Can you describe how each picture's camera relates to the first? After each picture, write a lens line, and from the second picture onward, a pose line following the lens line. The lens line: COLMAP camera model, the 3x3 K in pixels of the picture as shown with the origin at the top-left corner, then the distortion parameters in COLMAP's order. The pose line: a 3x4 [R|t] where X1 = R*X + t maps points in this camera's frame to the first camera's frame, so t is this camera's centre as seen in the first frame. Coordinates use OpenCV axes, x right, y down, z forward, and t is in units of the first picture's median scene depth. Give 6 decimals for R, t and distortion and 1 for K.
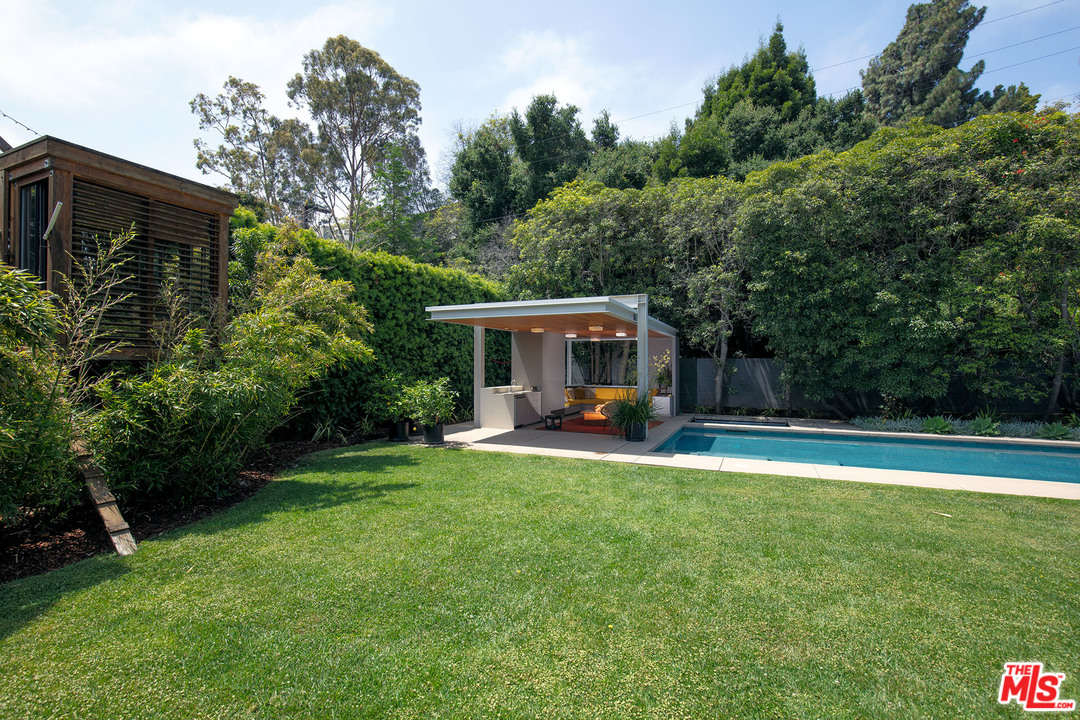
lens RADIAL K [[499.4, 0, 540.0], [0, 499.4, 360.0], [0, 0, 1]] dist [-0.001185, -0.000093]
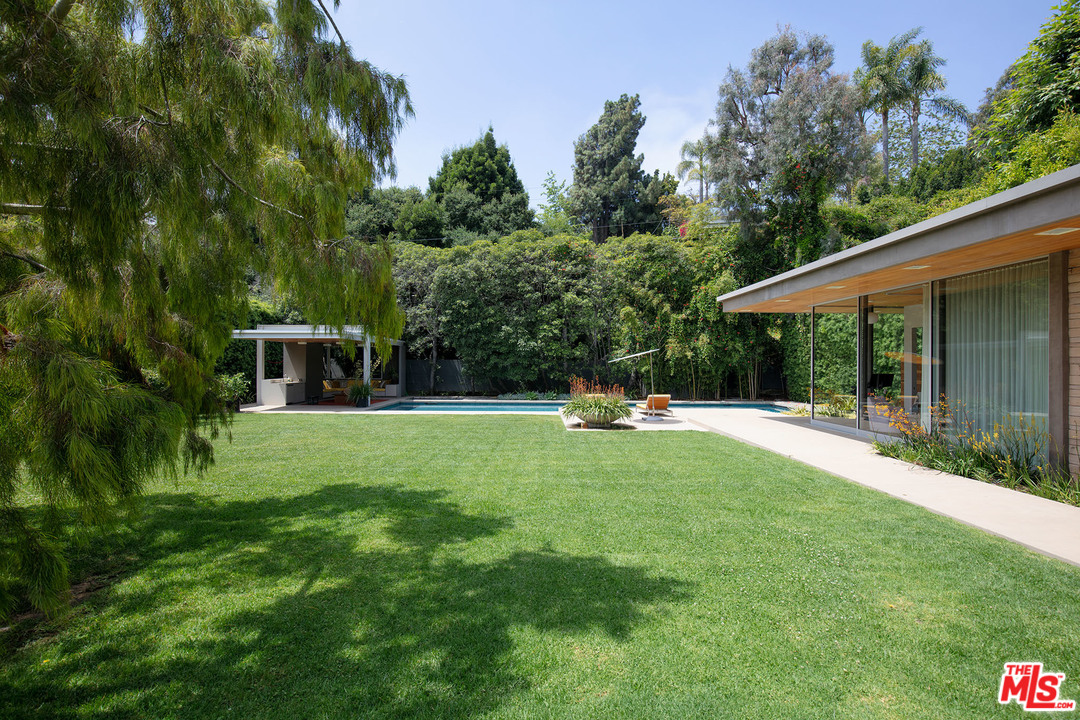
lens RADIAL K [[508.1, 0, 540.0], [0, 508.1, 360.0], [0, 0, 1]] dist [-0.004046, -0.000236]
pose [[0.911953, 0.002738, 0.410285, 0.019960], [-0.006139, 0.999957, 0.006971, -0.019398], [-0.410248, -0.008876, 0.911931, -0.716592]]
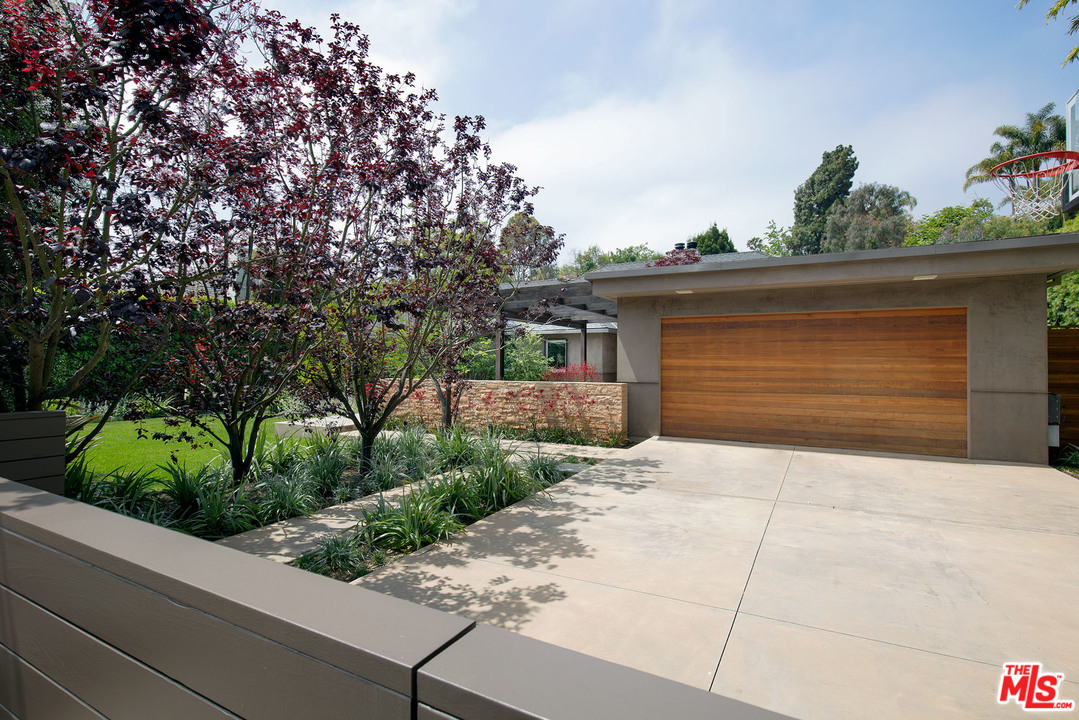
lens RADIAL K [[499.0, 0, 539.5], [0, 499.0, 360.0], [0, 0, 1]] dist [-0.001185, -0.000093]
pose [[0.997550, -0.000722, -0.069957, -0.358806], [0.000871, 0.999997, 0.002106, -0.022325], [0.069956, -0.002162, 0.997548, -2.636120]]
